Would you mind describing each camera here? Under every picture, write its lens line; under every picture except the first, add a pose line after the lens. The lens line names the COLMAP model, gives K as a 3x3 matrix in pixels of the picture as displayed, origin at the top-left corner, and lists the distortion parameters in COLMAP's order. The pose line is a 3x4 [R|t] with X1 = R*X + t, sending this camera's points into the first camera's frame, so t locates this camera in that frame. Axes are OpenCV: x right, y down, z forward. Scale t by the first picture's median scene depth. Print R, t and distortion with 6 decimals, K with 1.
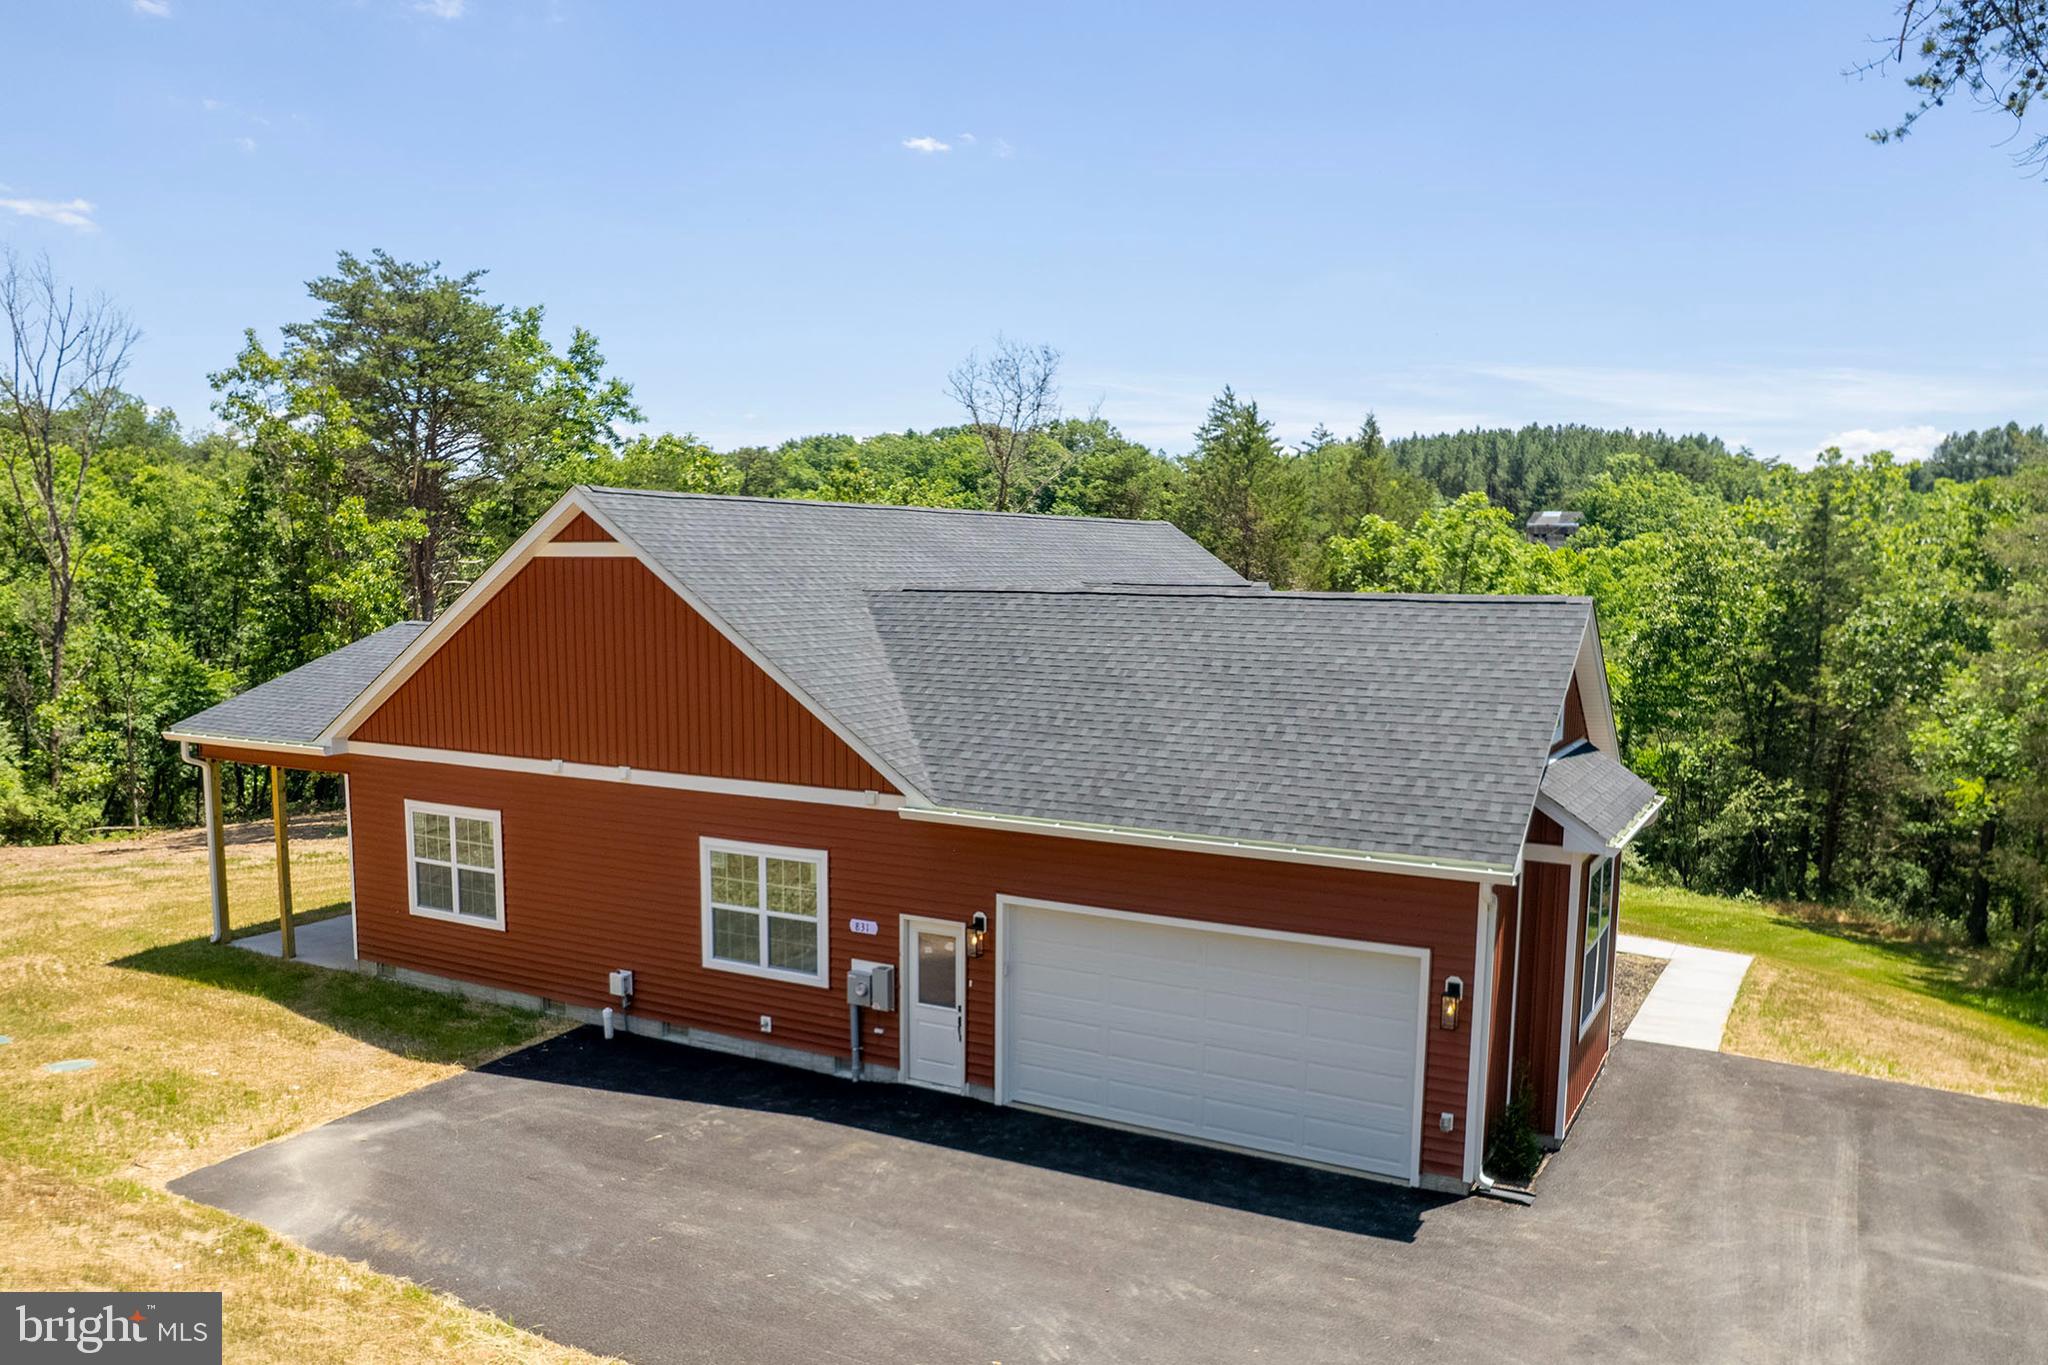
lens RADIAL K [[1539.4, 0, 1027.8], [0, 1539.4, 754.8], [0, 0, 1]] dist [-0.051204, -0.003237]
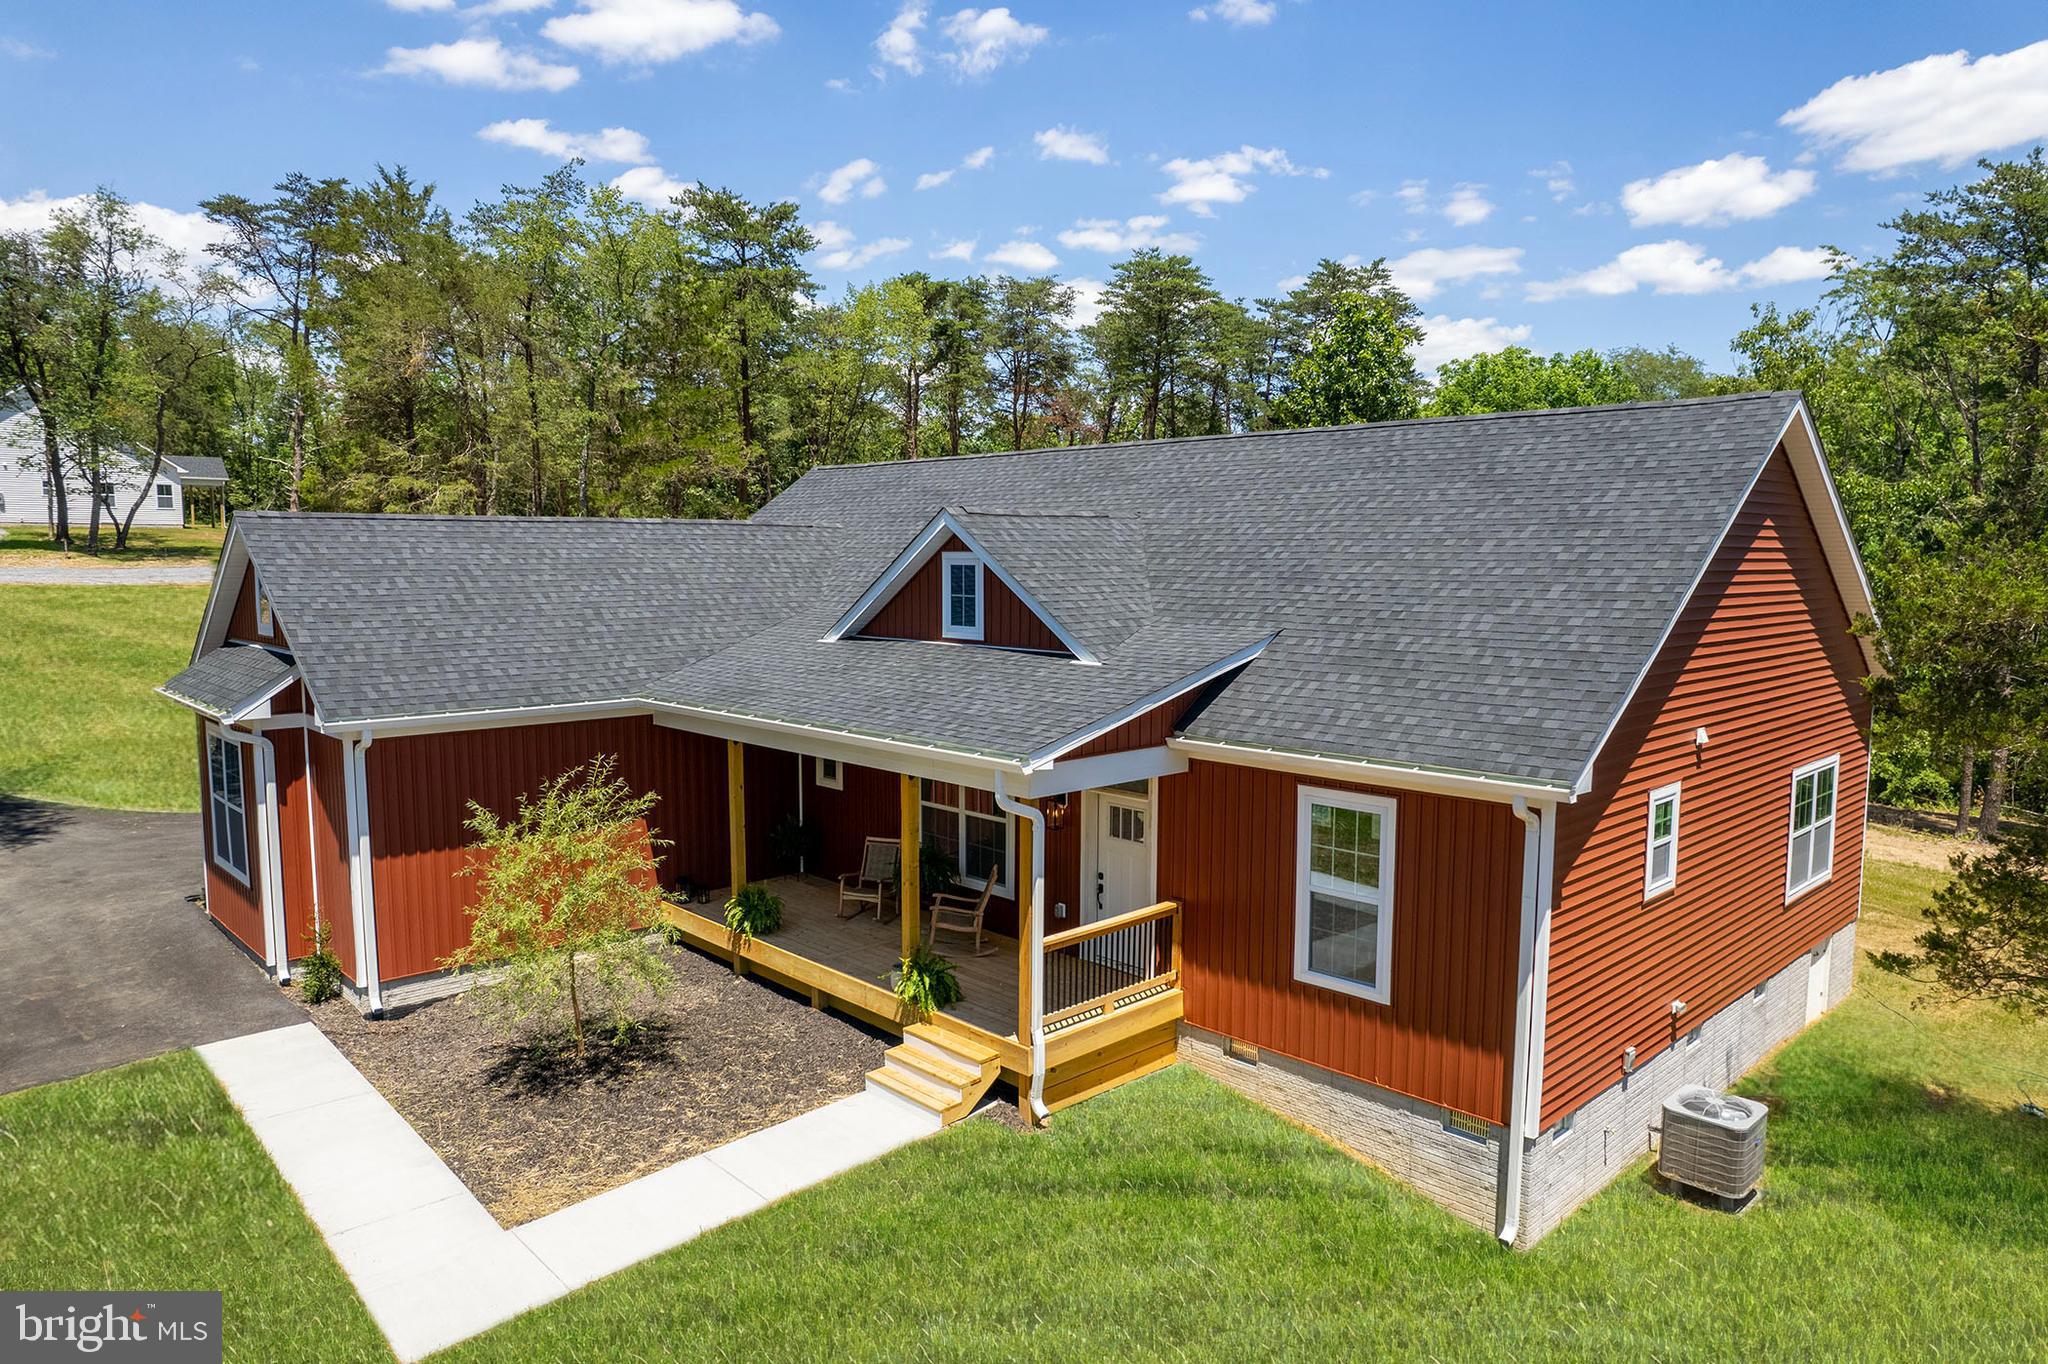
lens RADIAL K [[1307.2, 0, 1005.1], [0, 1307.2, 694.7], [0, 0, 1]] dist [-0.077188, 0.069410]
pose [[-0.307145, 0.099186, -0.946480, 1.002959], [-0.128588, 0.981108, 0.144544, -0.162425], [0.942935, 0.166102, -0.288588, 1.656357]]
